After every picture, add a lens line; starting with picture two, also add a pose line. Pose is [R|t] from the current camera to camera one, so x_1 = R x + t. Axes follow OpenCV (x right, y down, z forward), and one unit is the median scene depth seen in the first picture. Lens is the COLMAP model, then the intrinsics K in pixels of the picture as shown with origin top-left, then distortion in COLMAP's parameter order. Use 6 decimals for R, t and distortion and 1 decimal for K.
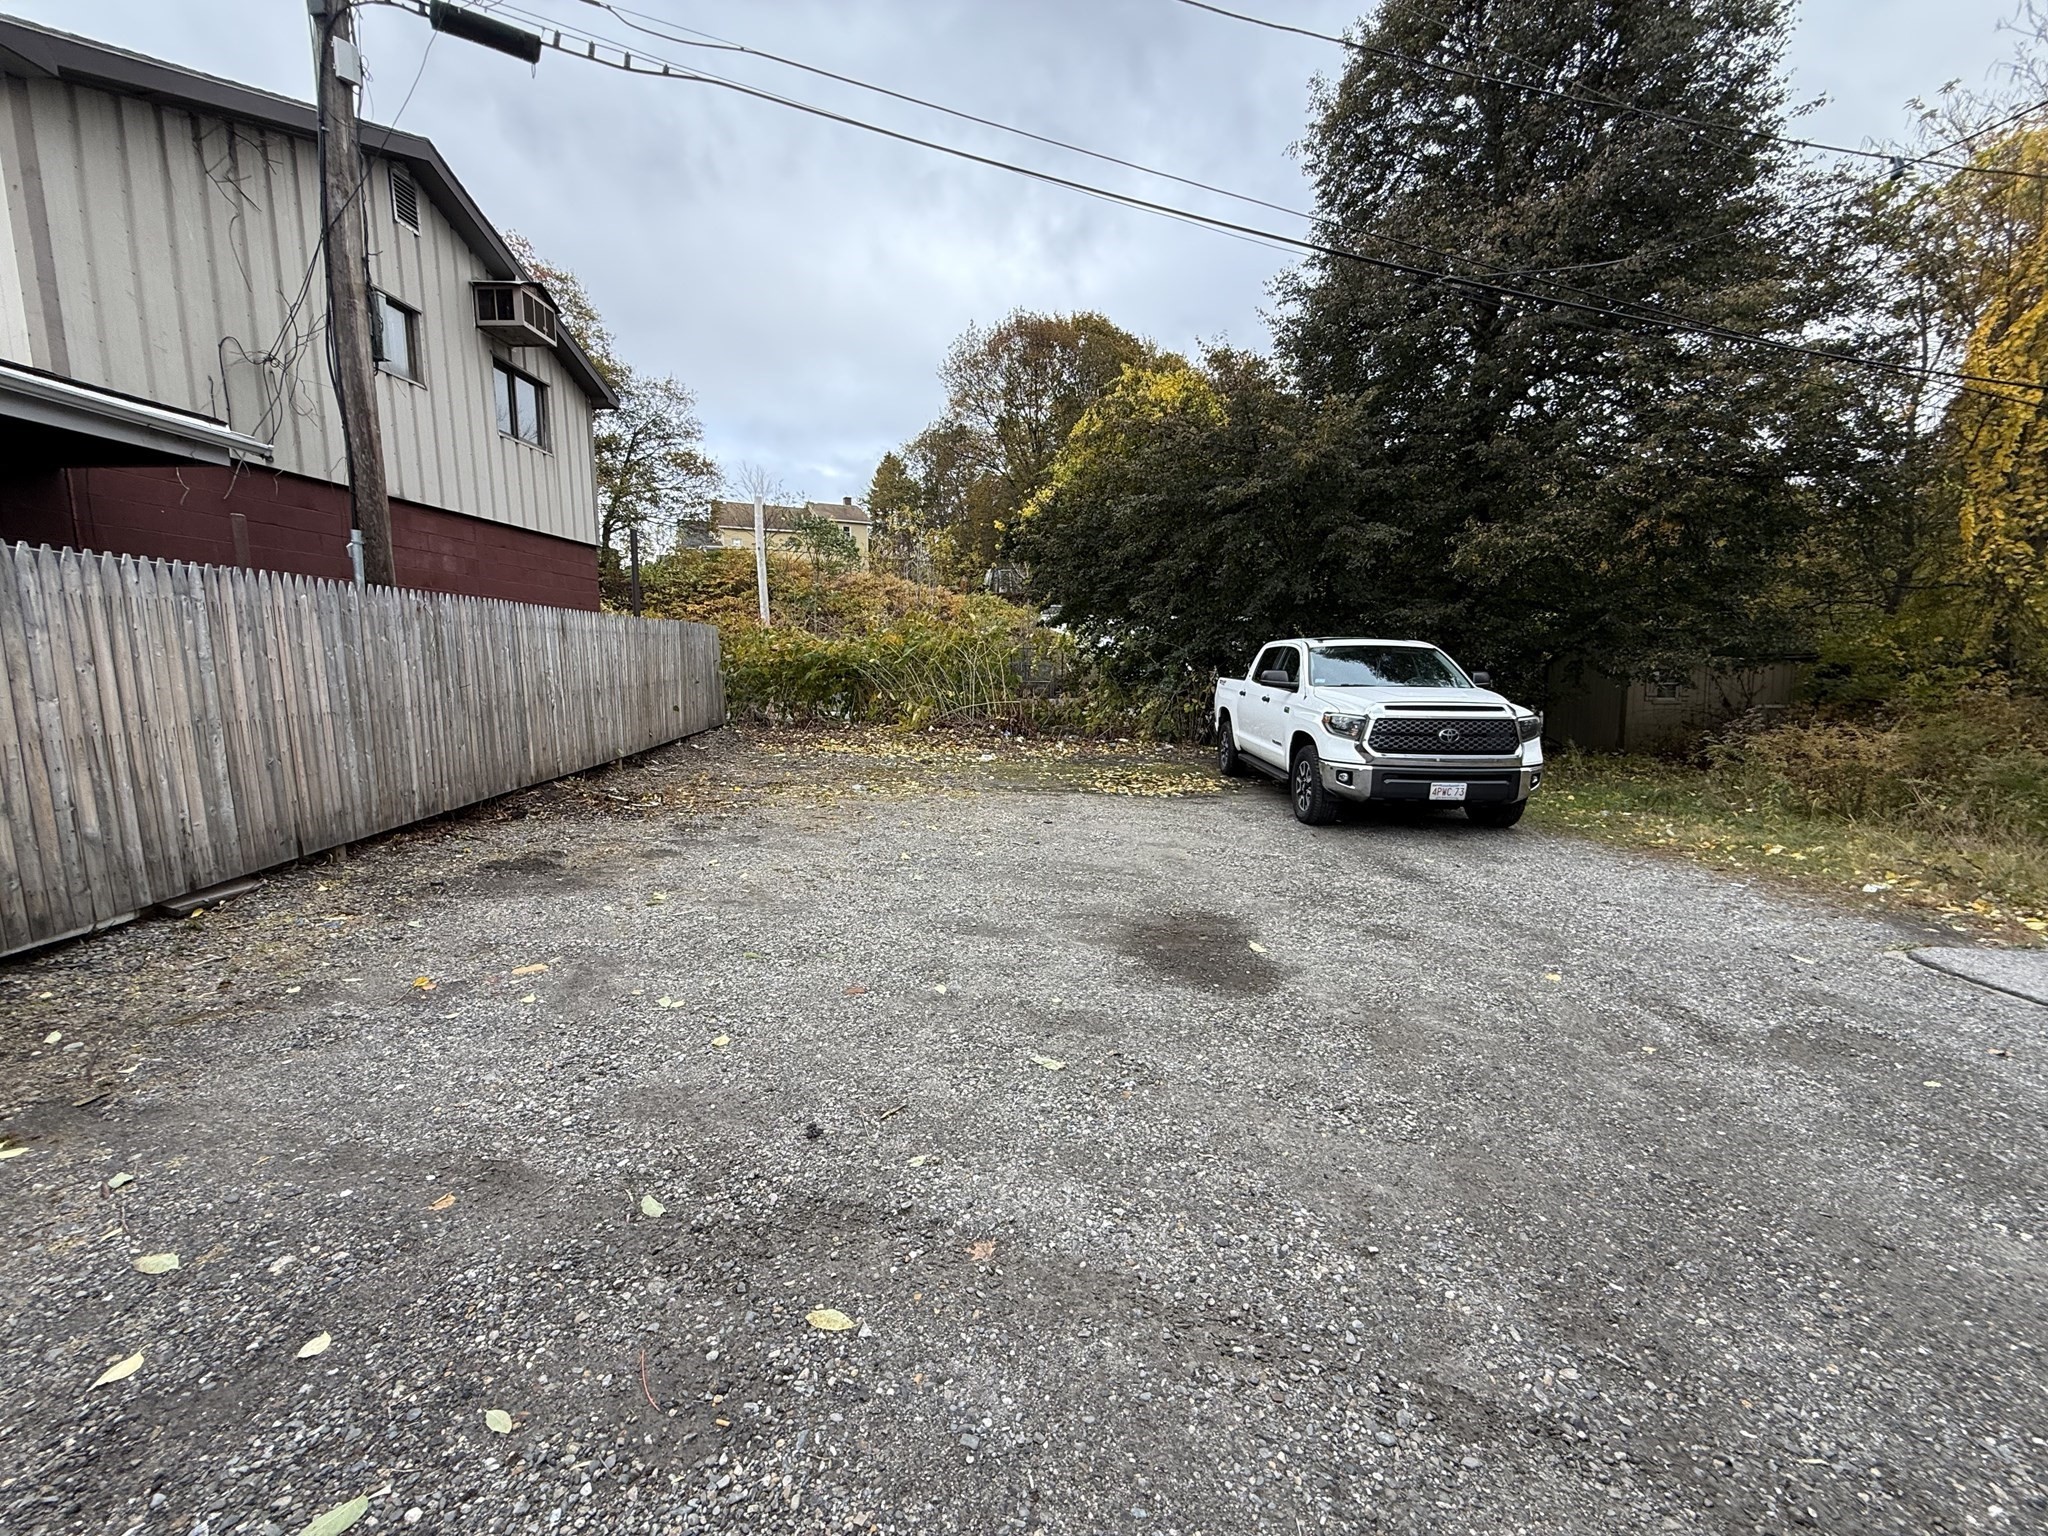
lens RADIAL K [[812.6, 0, 1016.3], [0, 812.6, 767.7], [0, 0, 1]] dist [-0.001487, -0.000111]
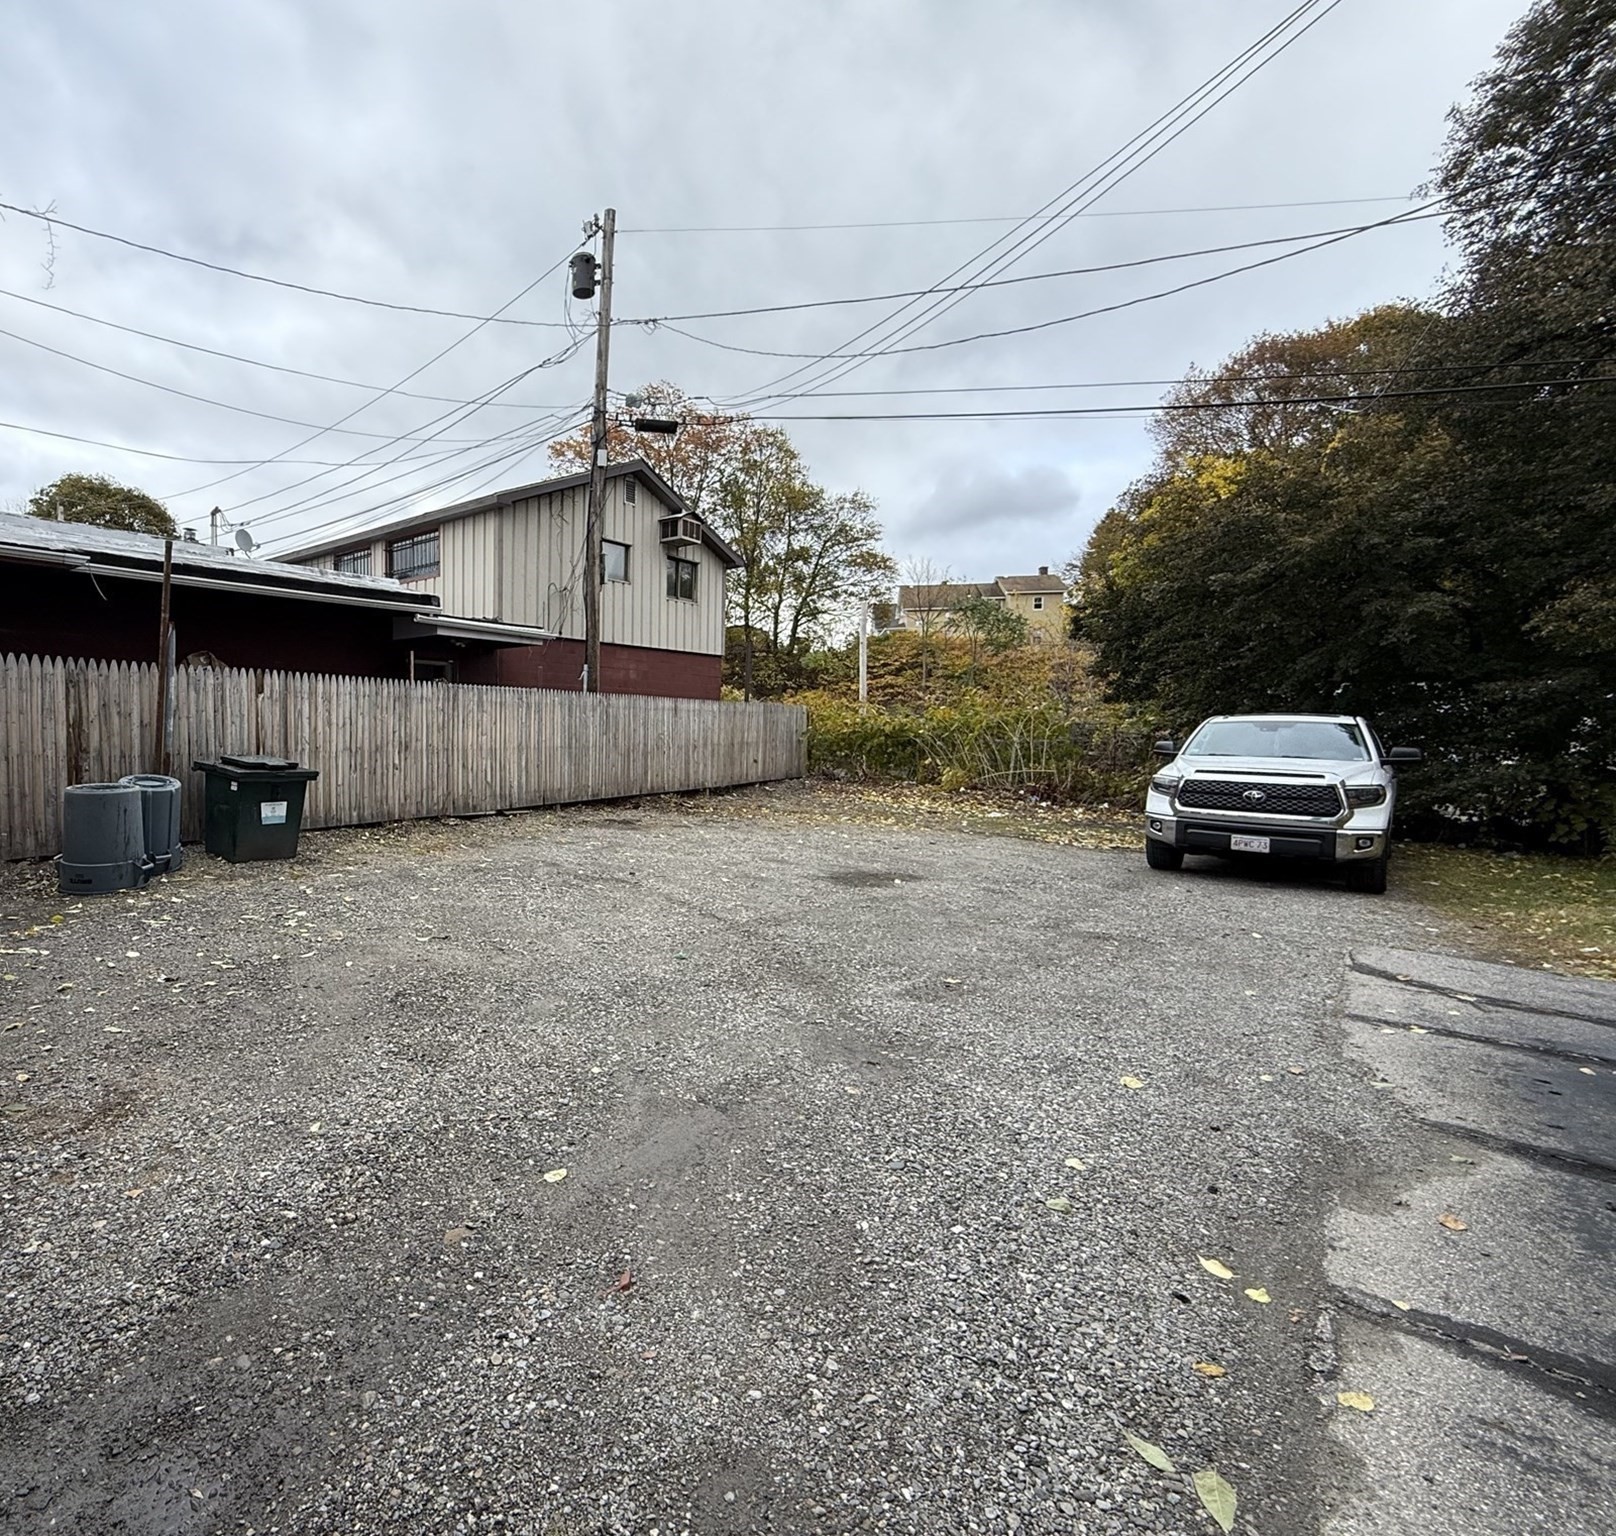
lens RADIAL K [[821.2, 0, 576.3], [0, 821.2, 757.0], [0, 0, 1]] dist [-0.000697, -0.000028]
pose [[0.730989, 0.034546, -0.681515, 0.624399], [-0.105322, 0.992462, -0.062660, 0.081791], [0.674213, 0.117582, 0.729117, -0.539790]]
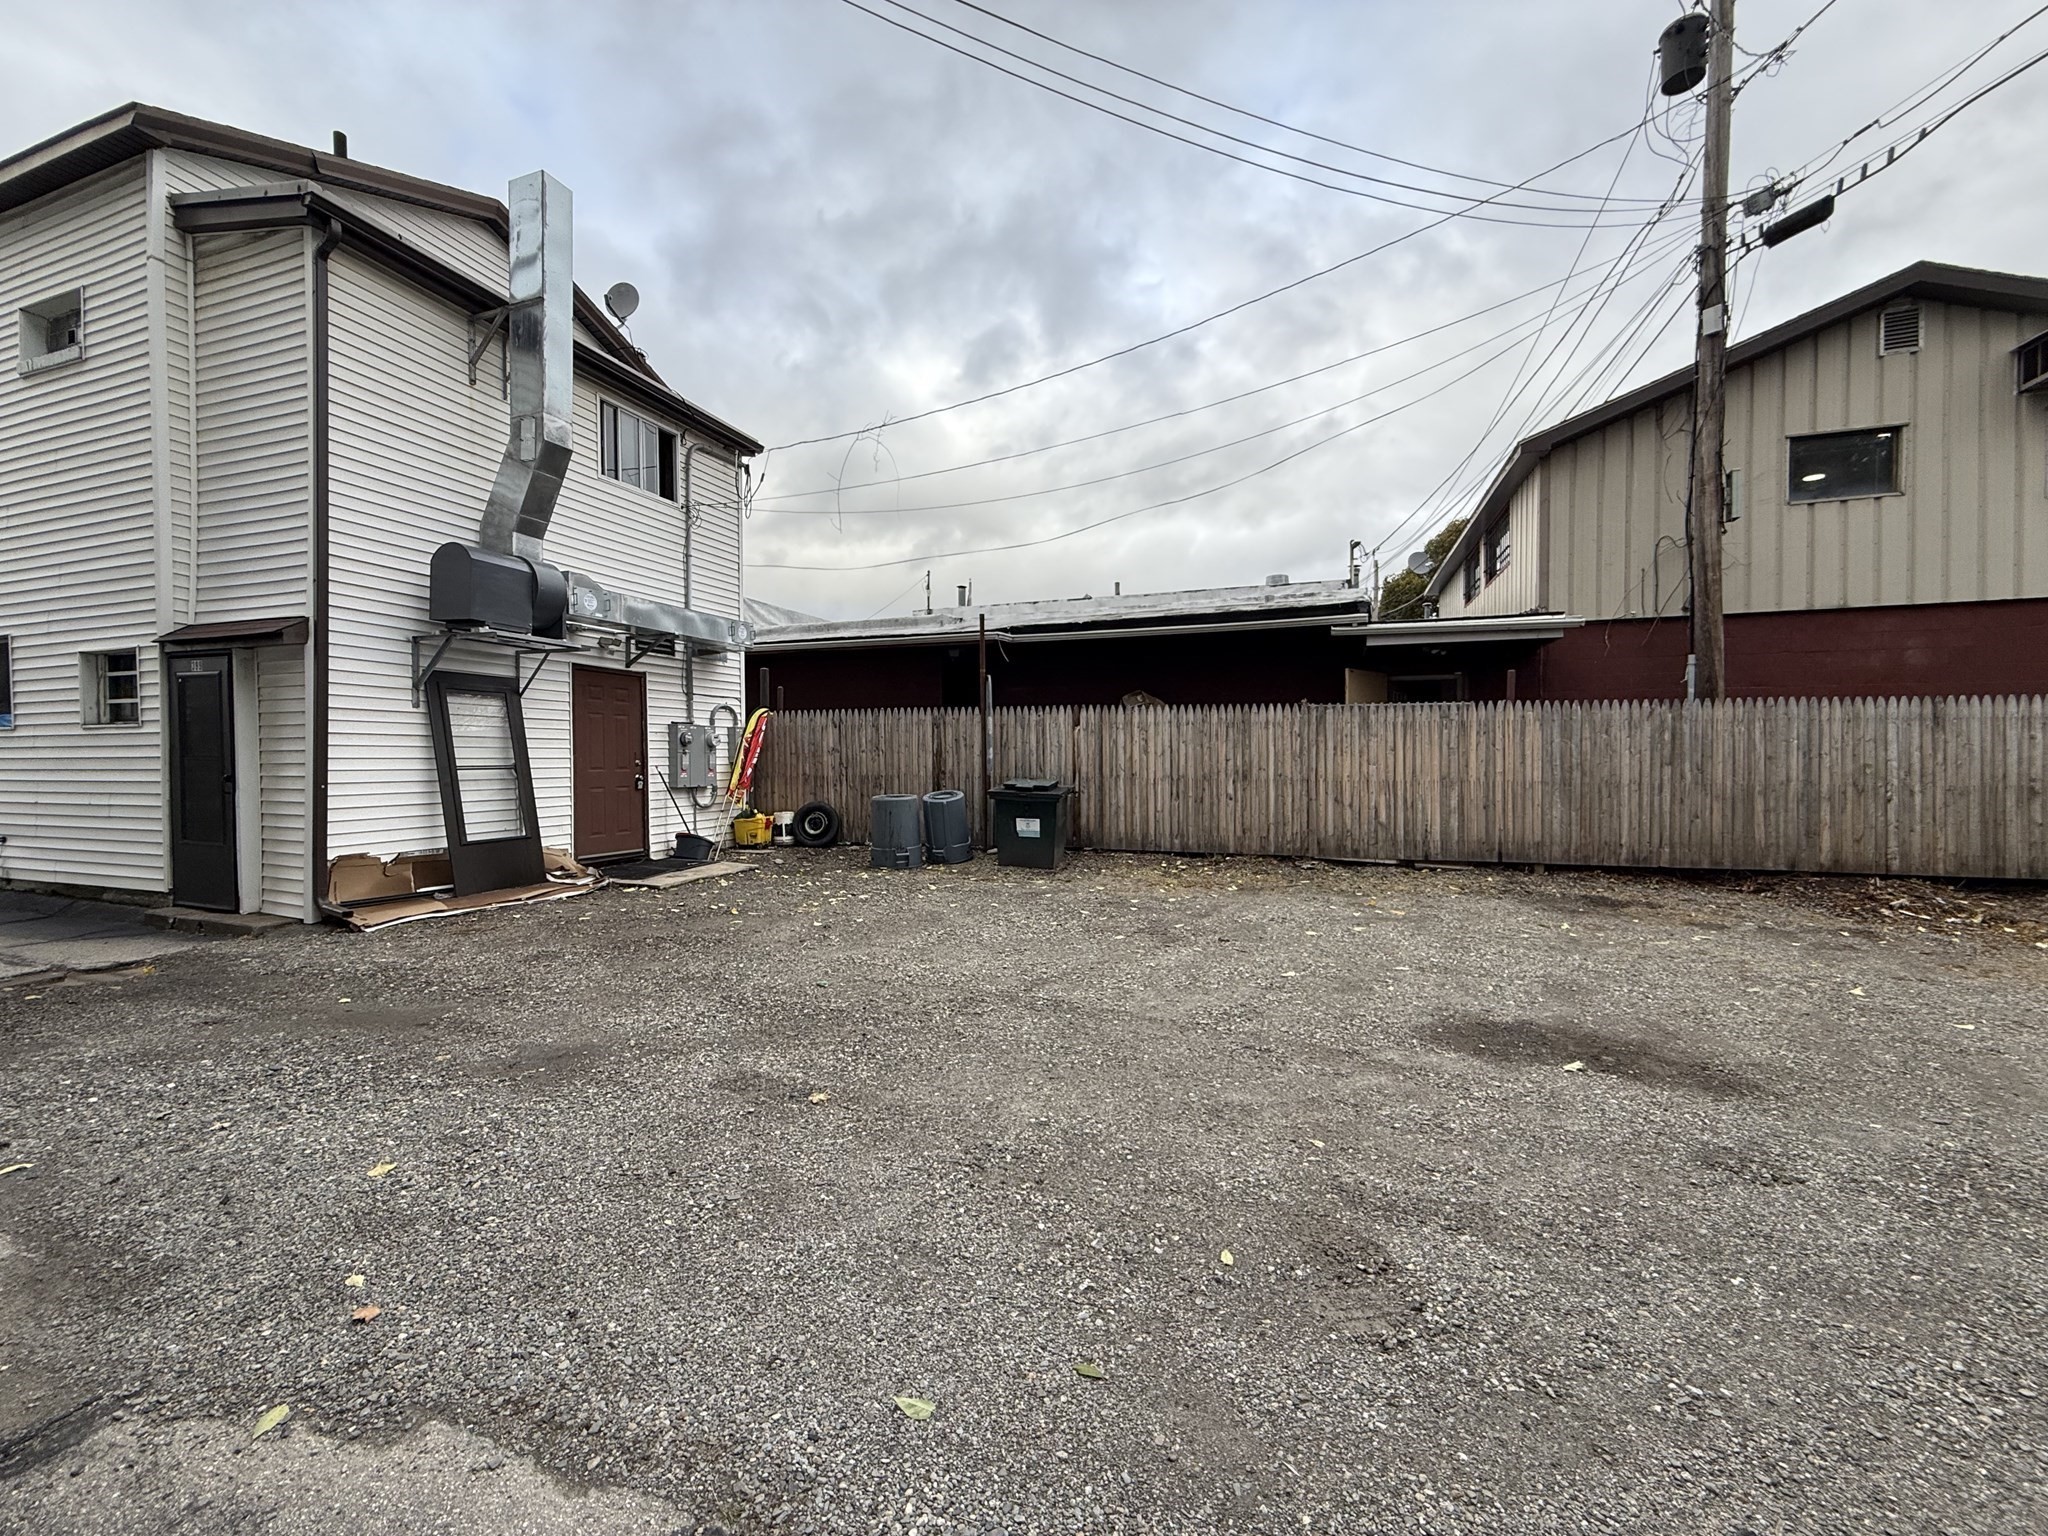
lens RADIAL K [[812.6, 0, 1016.3], [0, 812.6, 767.7], [0, 0, 1]] dist [-0.001487, -0.000111]
pose [[-0.330075, 0.014076, -0.943850, 0.800224], [-0.131904, 0.989391, 0.060884, -0.043058], [0.934693, 0.144594, -0.324717, 0.413426]]
